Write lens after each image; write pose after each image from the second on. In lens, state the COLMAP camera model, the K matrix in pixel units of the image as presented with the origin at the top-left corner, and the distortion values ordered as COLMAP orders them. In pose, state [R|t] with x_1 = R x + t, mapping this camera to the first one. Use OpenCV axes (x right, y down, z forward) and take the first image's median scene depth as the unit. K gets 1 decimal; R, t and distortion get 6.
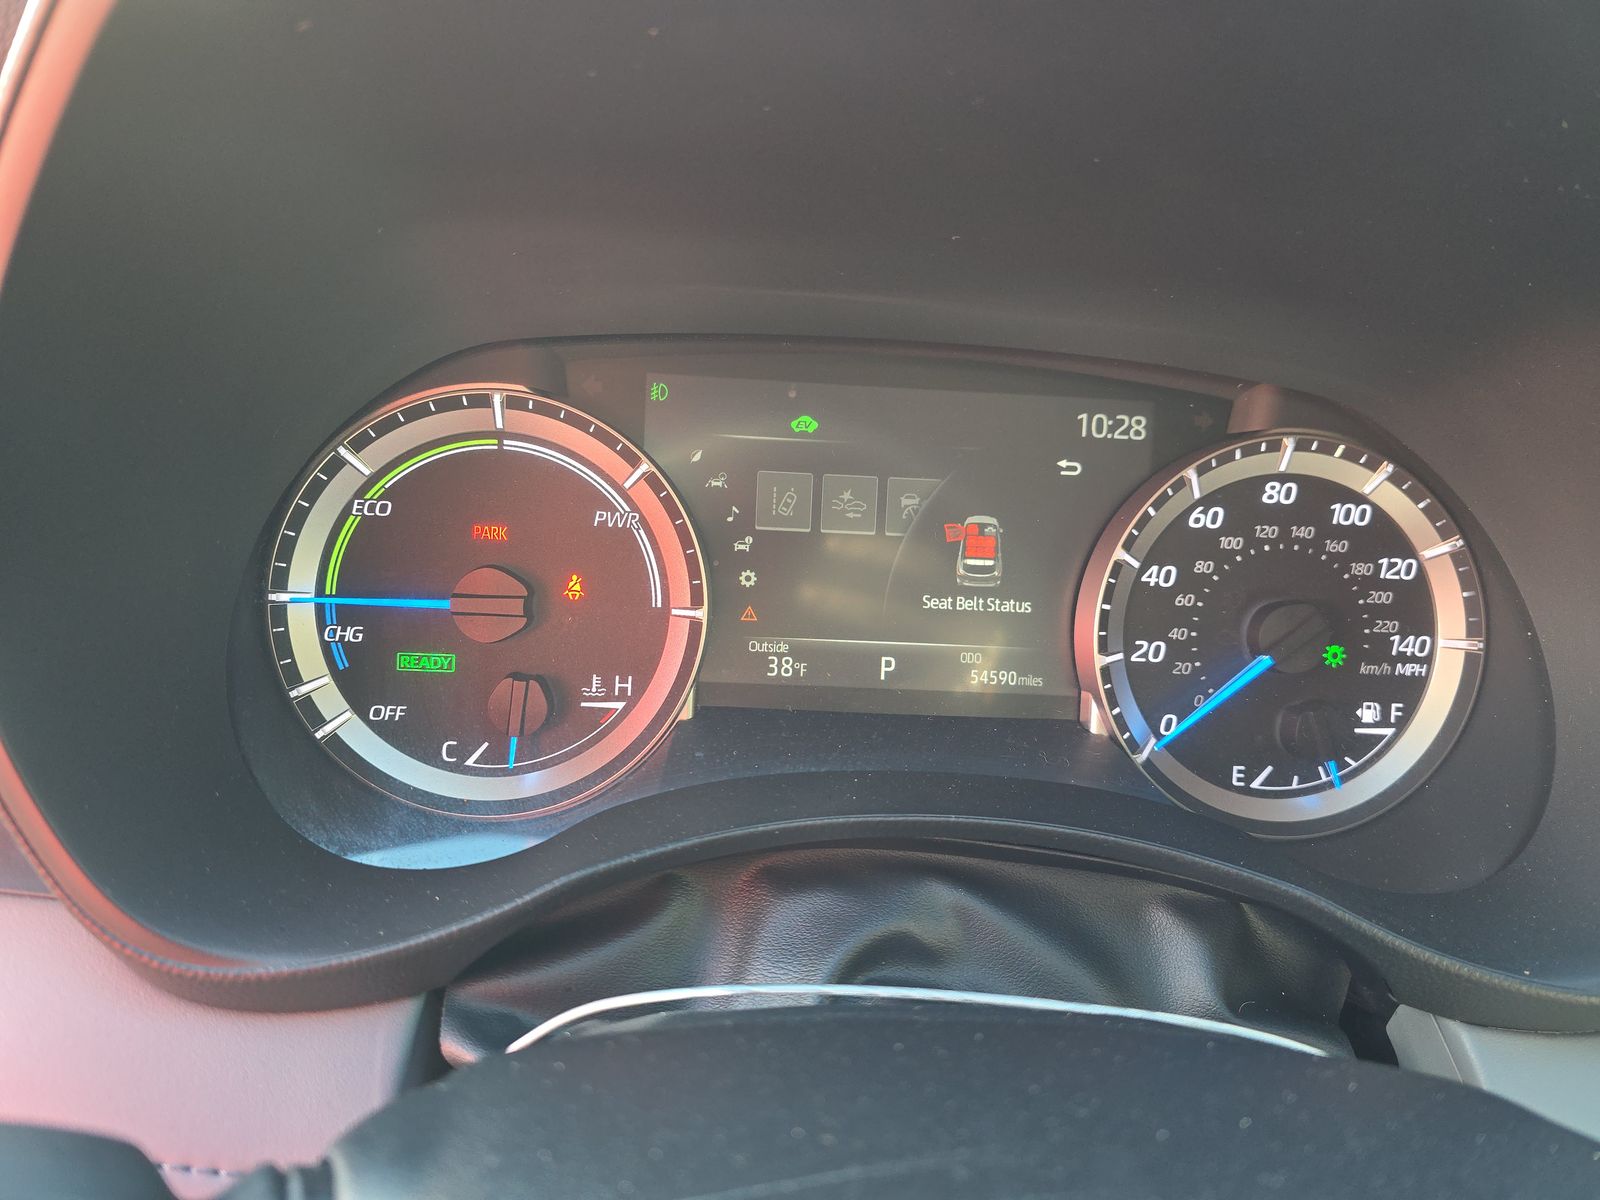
lens RADIAL K [[1070.3, 0, 800.0], [0, 1070.3, 600.0], [0, 0, 1]] dist [0.047005, -0.072982]
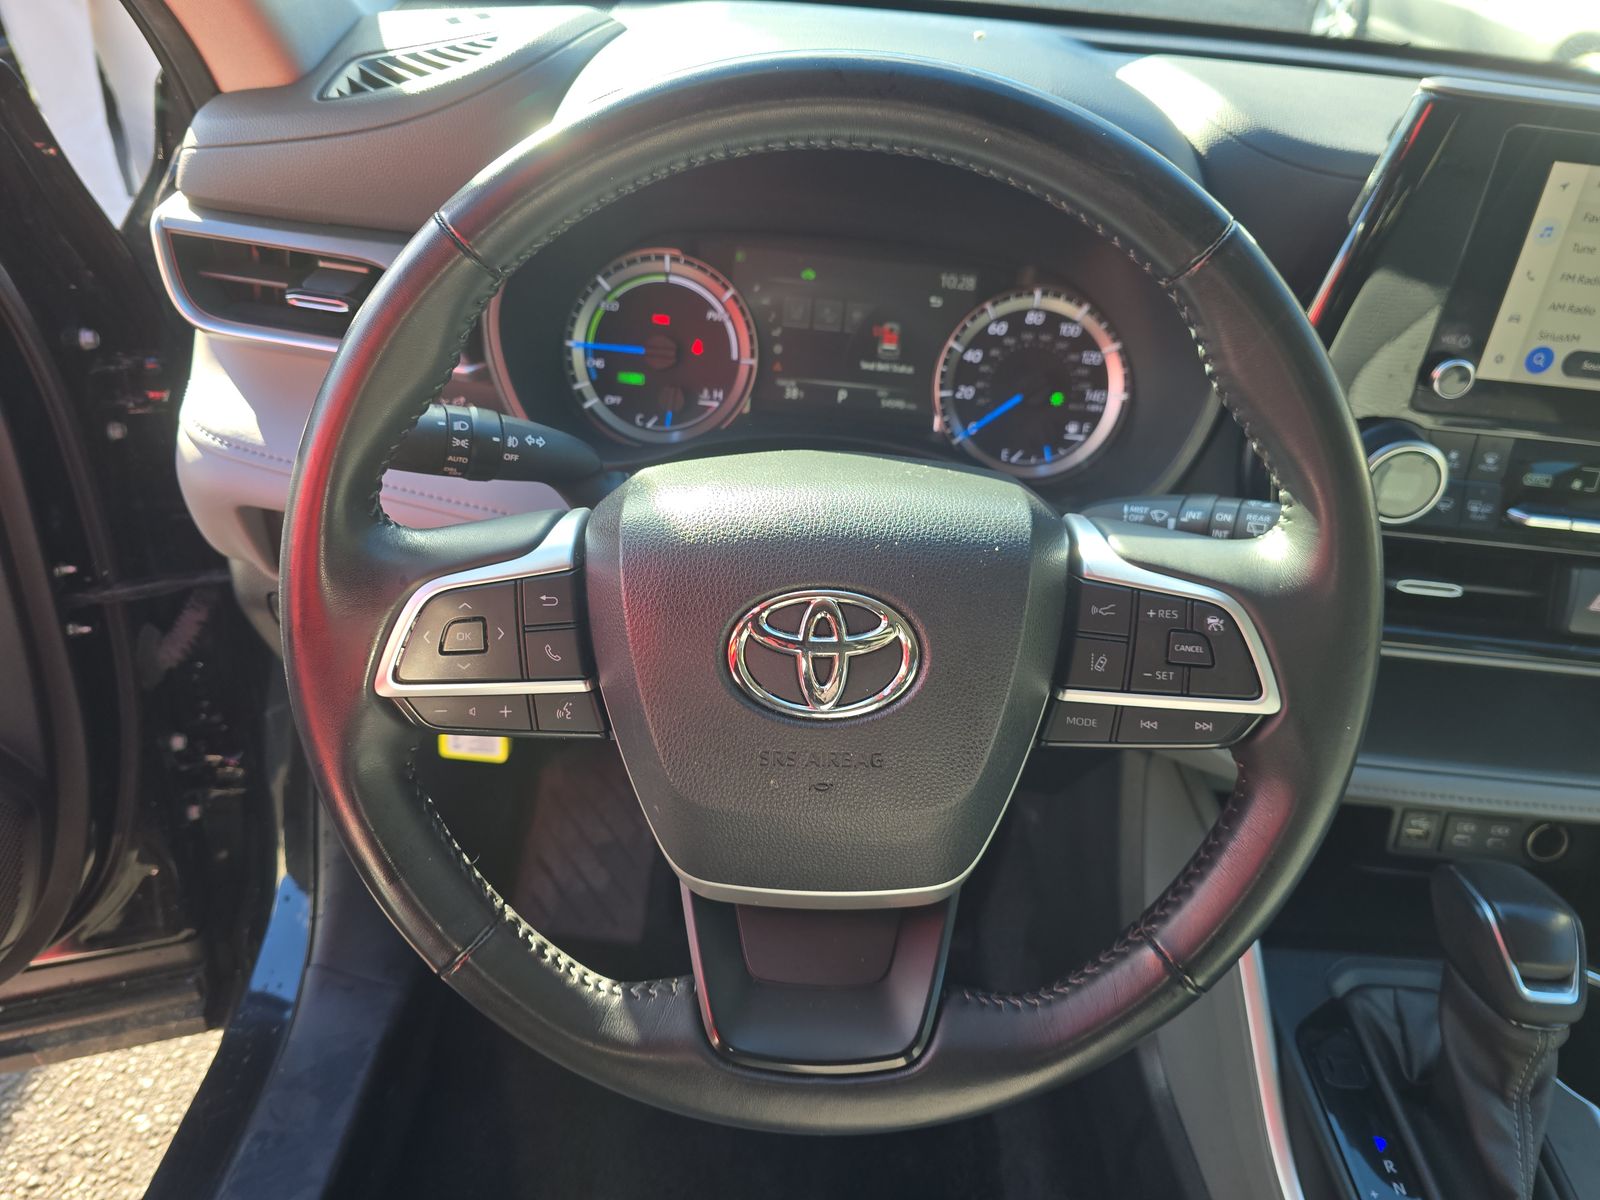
lens RADIAL K [[1098.1, 0, 800.0], [0, 1098.1, 600.0], [0, 0, 1]] dist [0.054946, -0.077999]
pose [[0.994795, 0.061742, -0.081055, 0.203053], [-0.053216, 0.993211, 0.103437, 0.246794], [0.086891, -0.098585, 0.991328, -1.209812]]
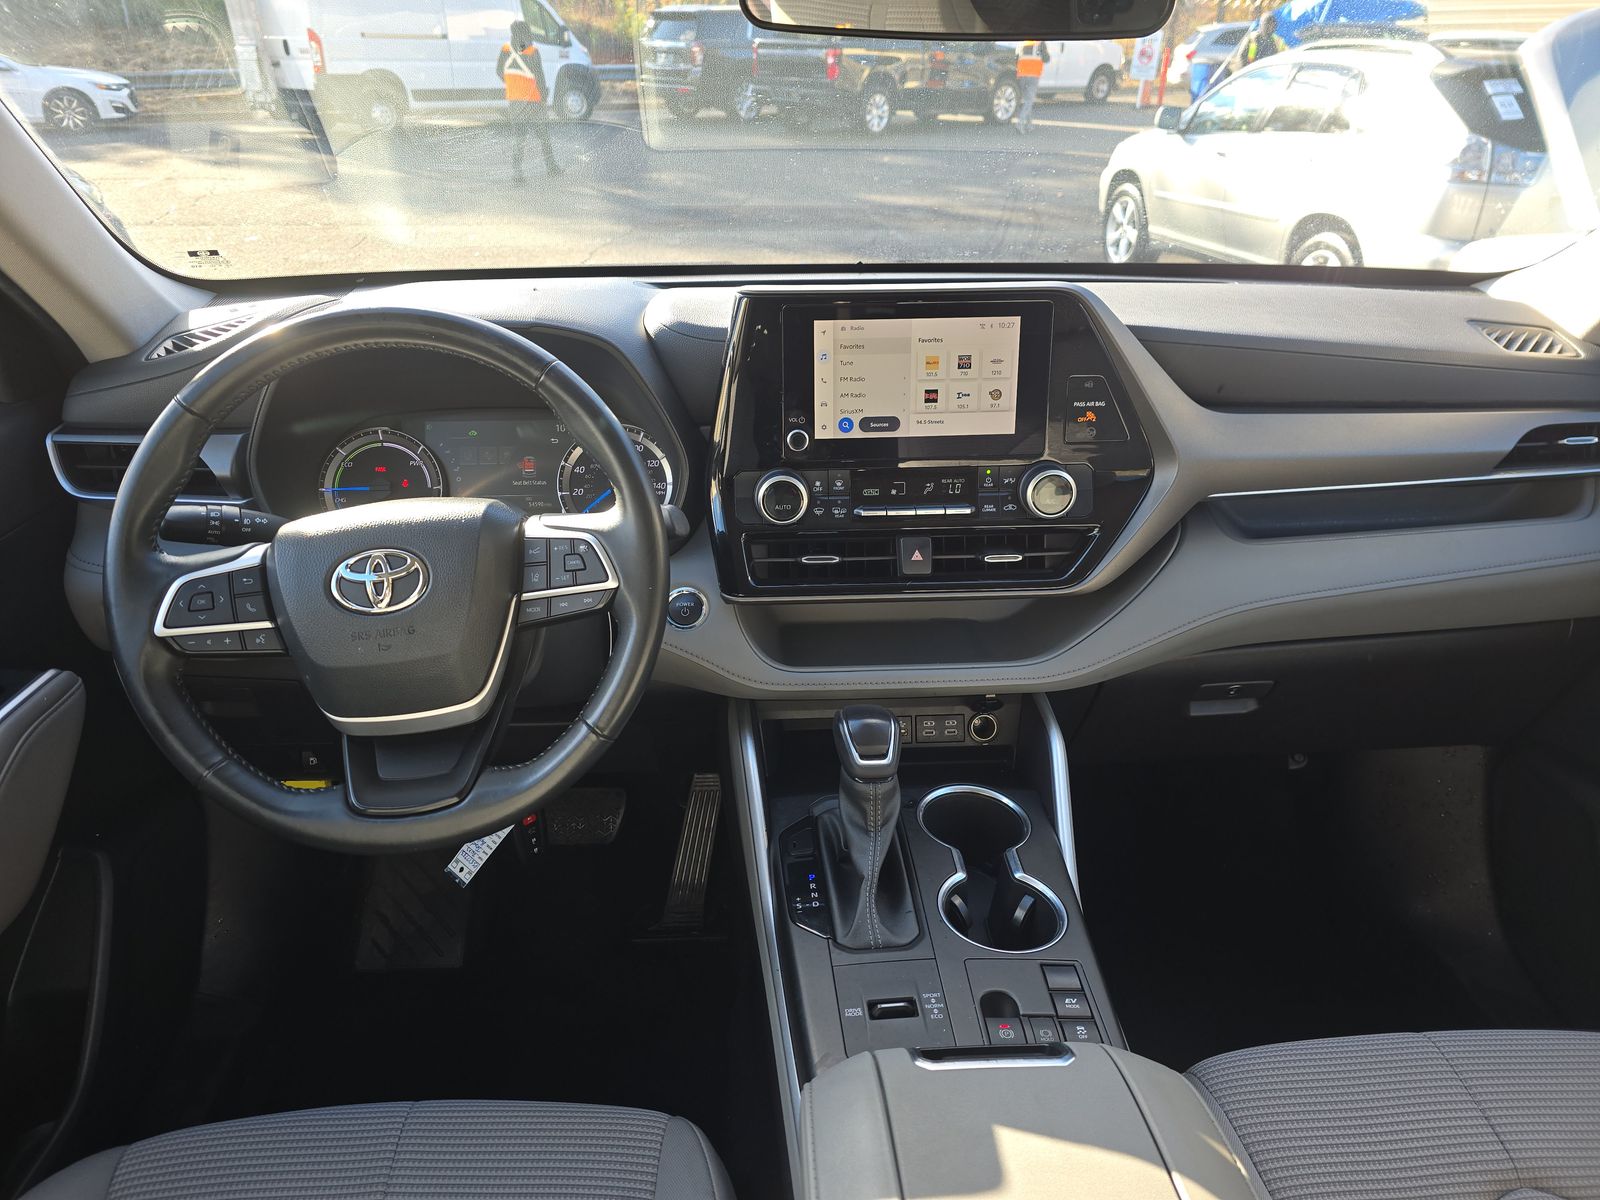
lens RADIAL K [[1070.3, 0, 800.0], [0, 1070.3, 600.0], [0, 0, 1]] dist [0.047005, -0.072982]
pose [[0.997014, -0.073172, -0.024666, 1.081183], [0.070941, 0.994136, -0.081617, 0.711327], [0.030493, 0.079624, 0.996358, -2.313780]]
